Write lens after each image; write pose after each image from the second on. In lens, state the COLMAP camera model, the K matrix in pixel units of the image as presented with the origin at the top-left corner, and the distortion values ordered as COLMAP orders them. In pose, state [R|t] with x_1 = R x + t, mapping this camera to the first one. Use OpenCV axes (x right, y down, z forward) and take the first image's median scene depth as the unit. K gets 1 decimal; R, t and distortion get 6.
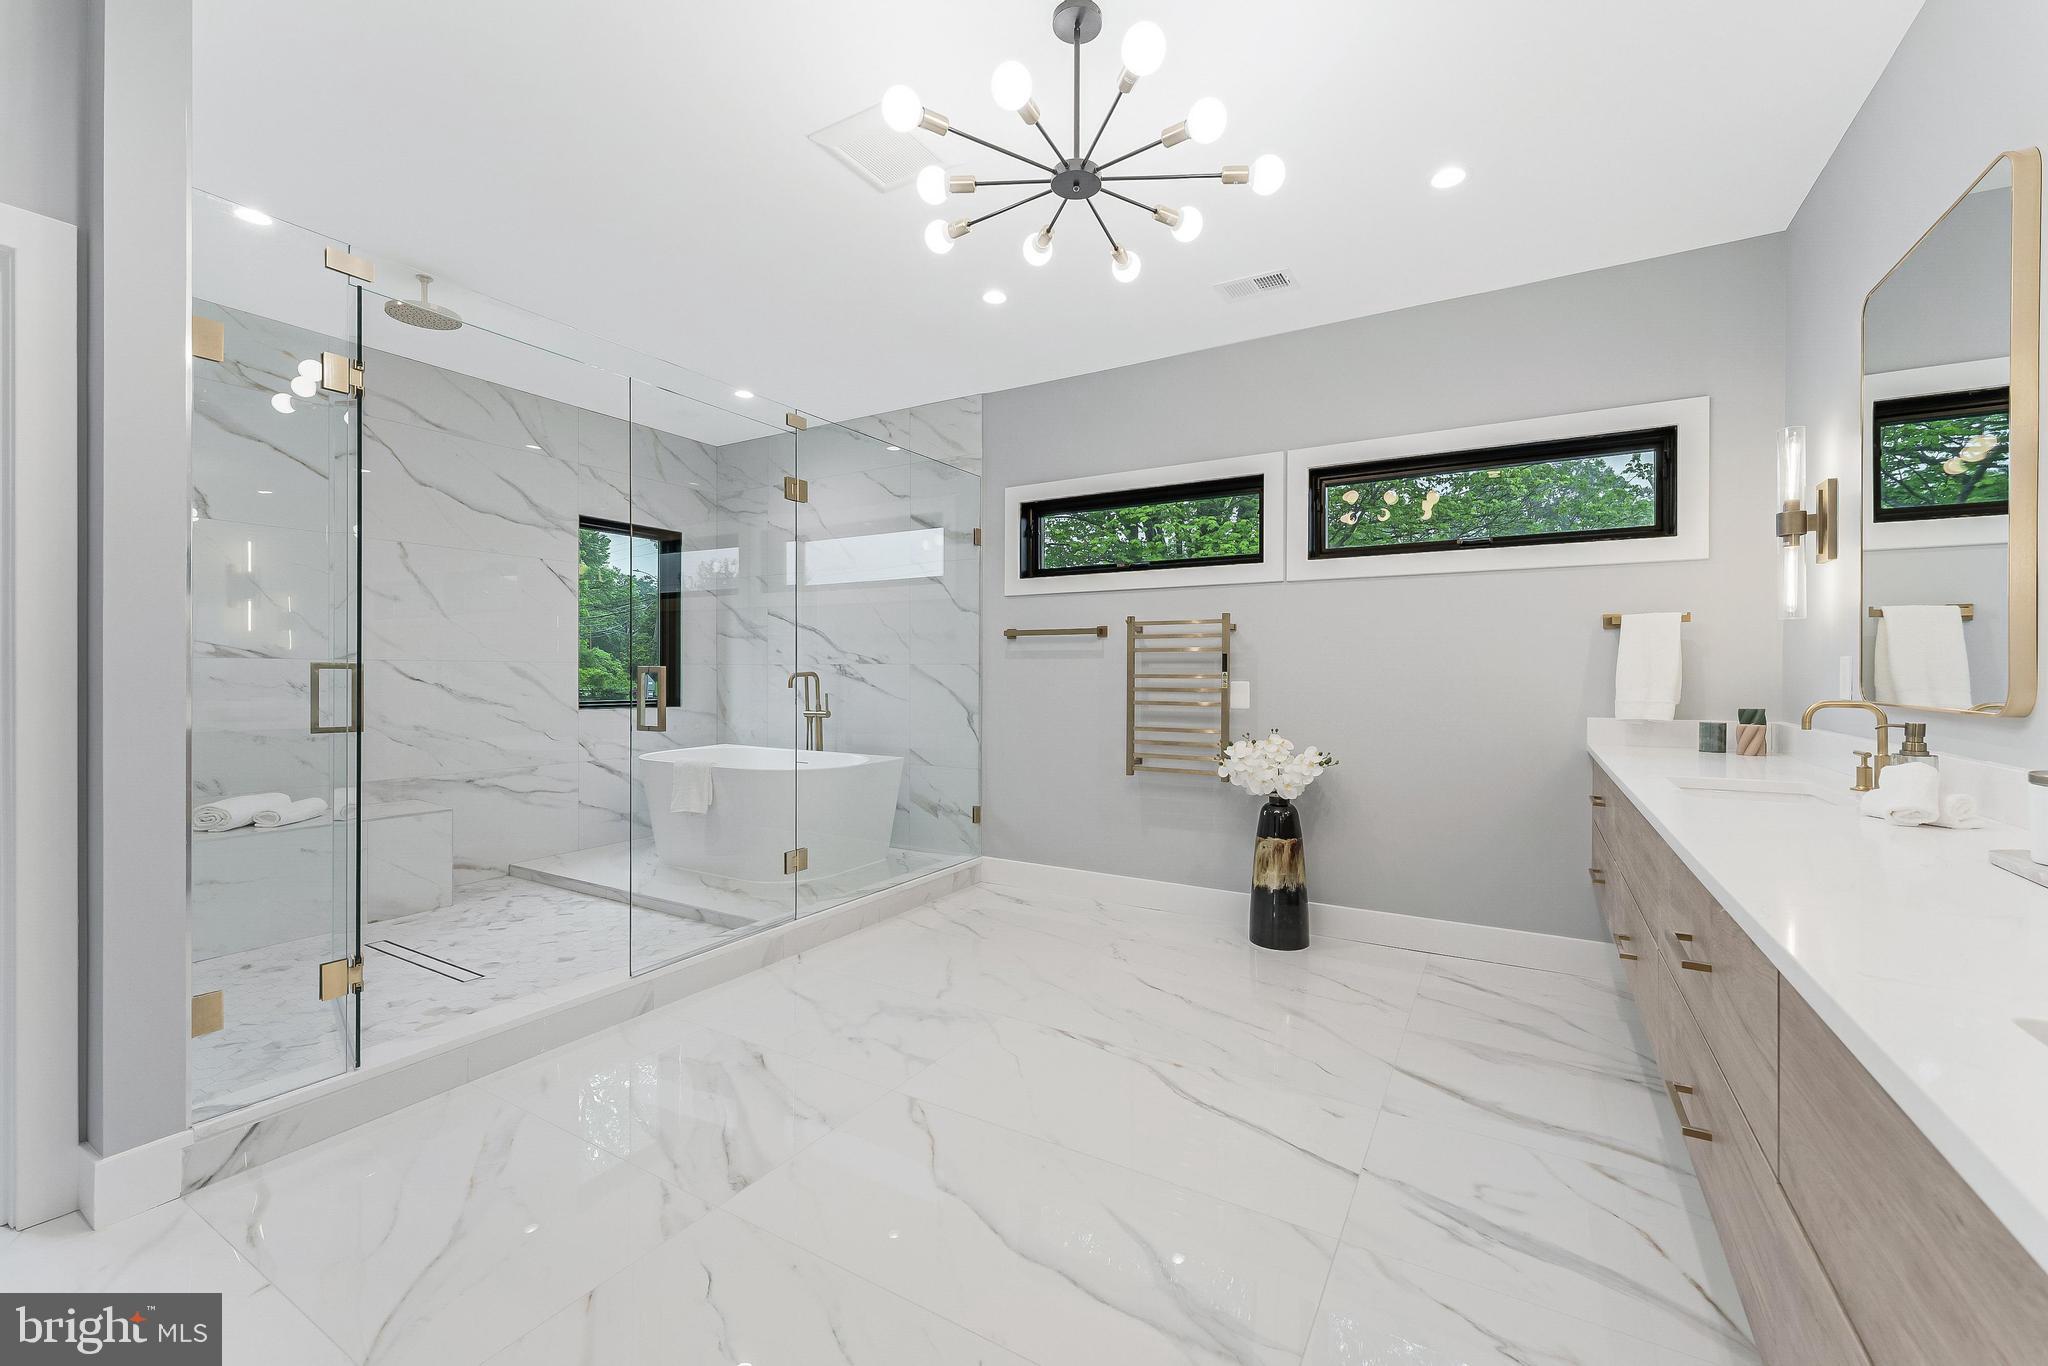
lens RADIAL K [[829.2, 0, 1024.0], [0, 829.2, 683.0], [0, 0, 1]] dist [-0.000425, -0.000015]
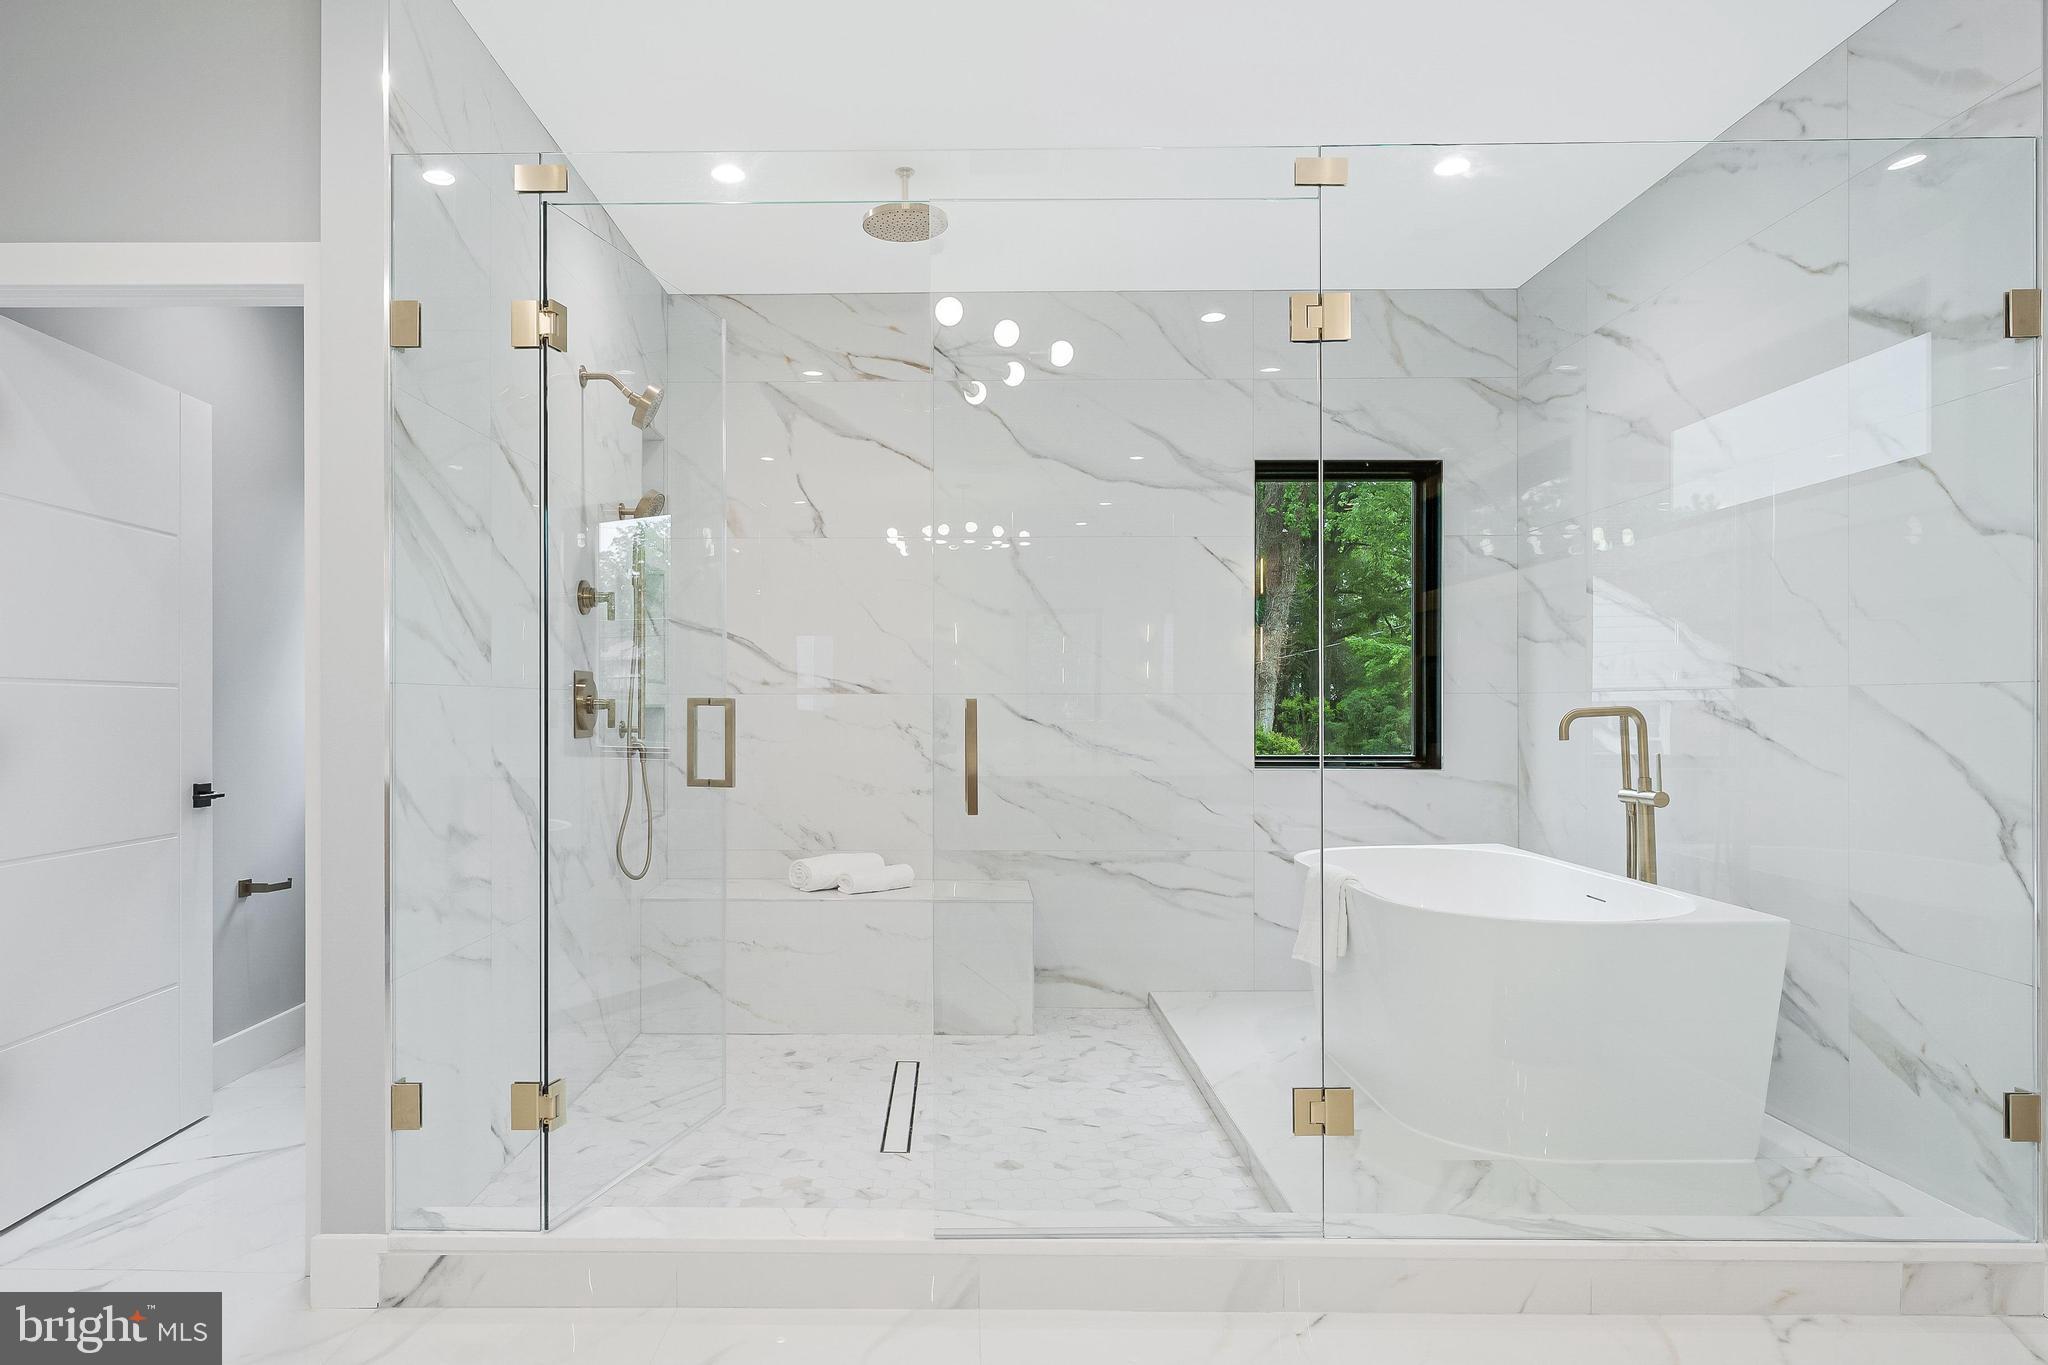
lens RADIAL K [[1208.0, 0, 1024.1], [0, 1208.0, 714.7], [0, 0, 1]] dist [0.001414, 0.000507]
pose [[0.495028, 0.000642, -0.868877, 0.182072], [-0.008449, 0.999956, -0.004074, -0.003605], [0.868836, 0.009358, 0.495012, 0.402408]]
